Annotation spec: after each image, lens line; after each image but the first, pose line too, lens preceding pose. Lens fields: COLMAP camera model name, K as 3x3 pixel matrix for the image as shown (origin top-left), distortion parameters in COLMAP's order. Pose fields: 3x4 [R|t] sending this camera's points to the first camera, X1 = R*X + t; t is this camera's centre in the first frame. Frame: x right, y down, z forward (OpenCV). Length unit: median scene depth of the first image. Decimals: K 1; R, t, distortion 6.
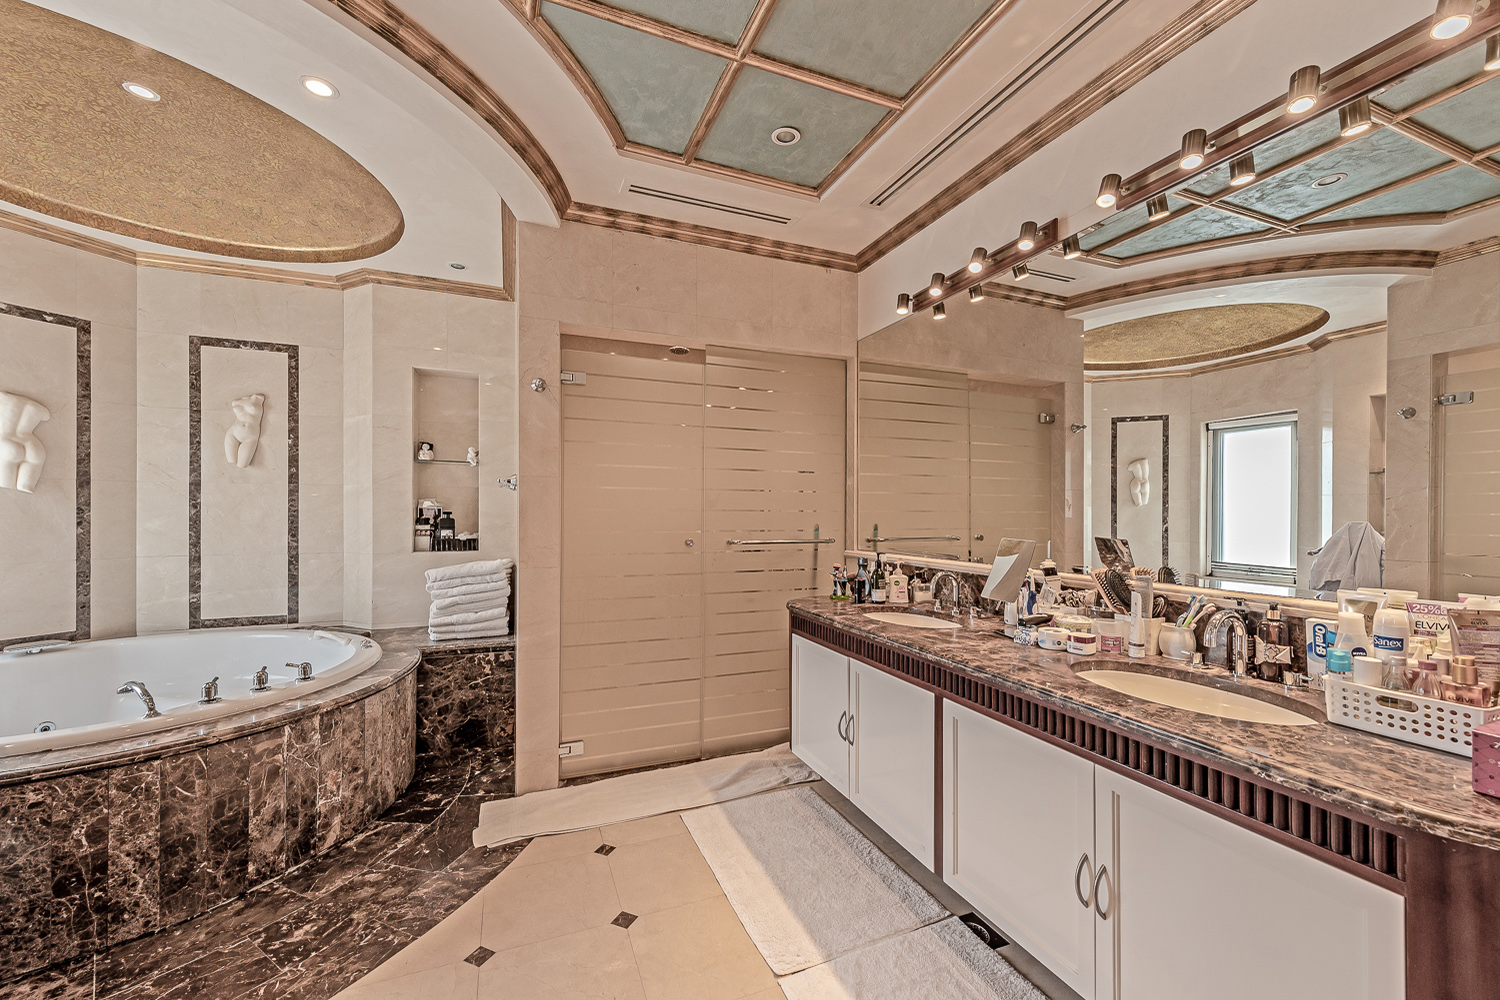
lens RADIAL K [[593.4, 0, 749.4], [0, 593.4, 516.5], [0, 0, 1]] dist [0.018933, -0.006130]
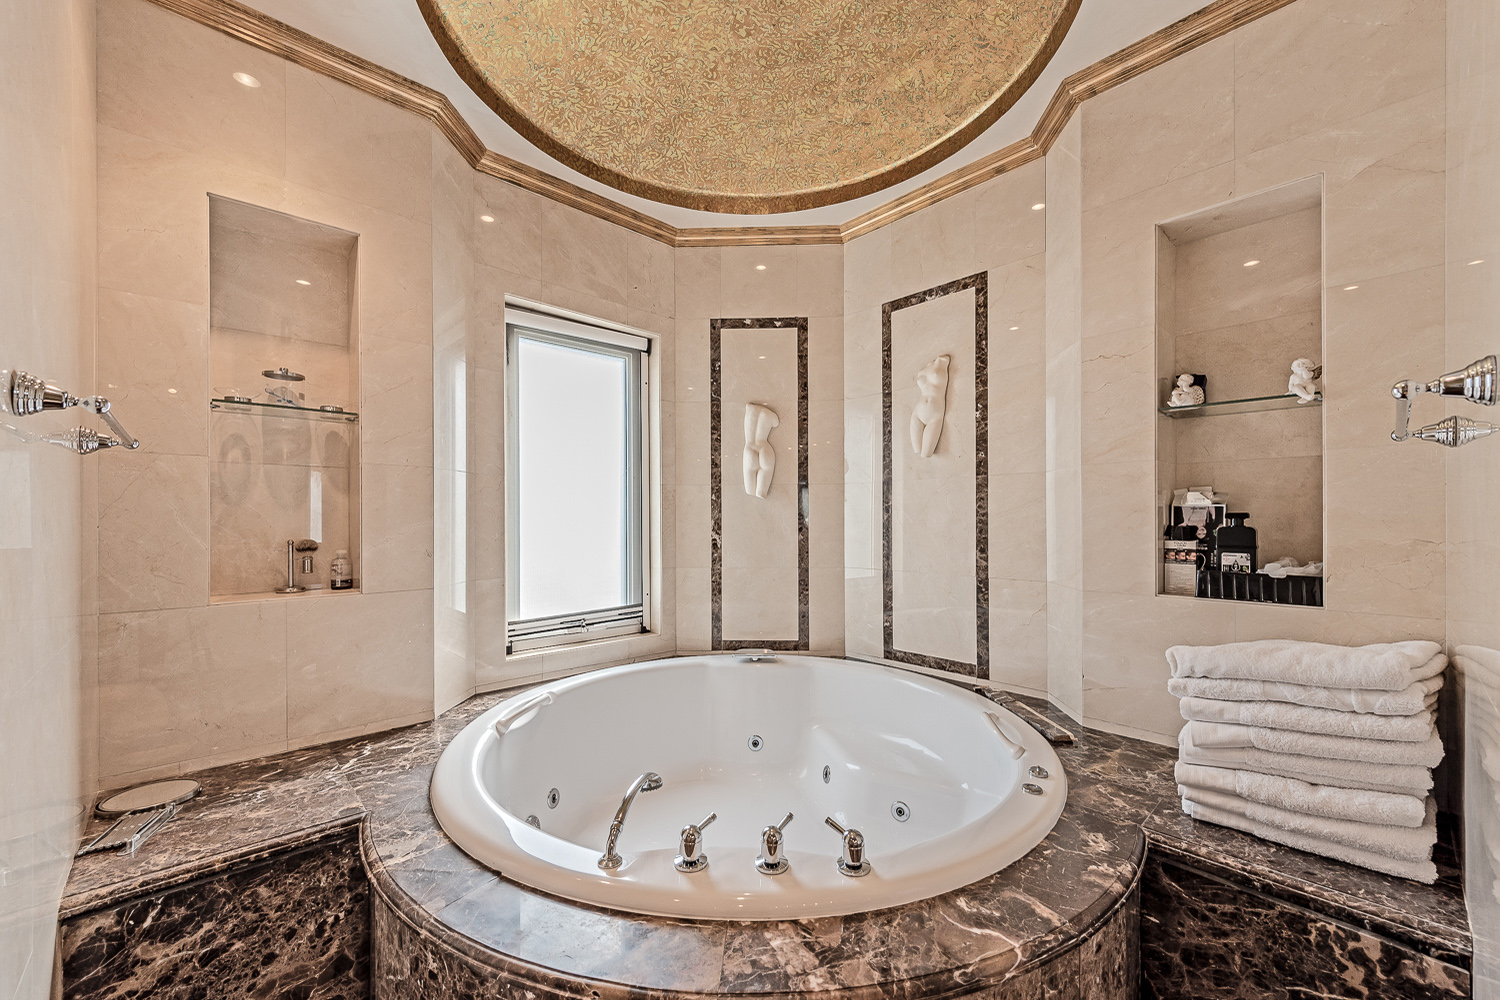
lens RADIAL K [[593.4, 0, 749.4], [0, 593.4, 516.5], [0, 0, 1]] dist [0.018933, -0.006130]
pose [[0.357206, -0.007732, -0.933994, -0.227456], [-0.000837, 0.999963, -0.008598, -0.001119], [0.934025, 0.003853, 0.357187, 0.524789]]
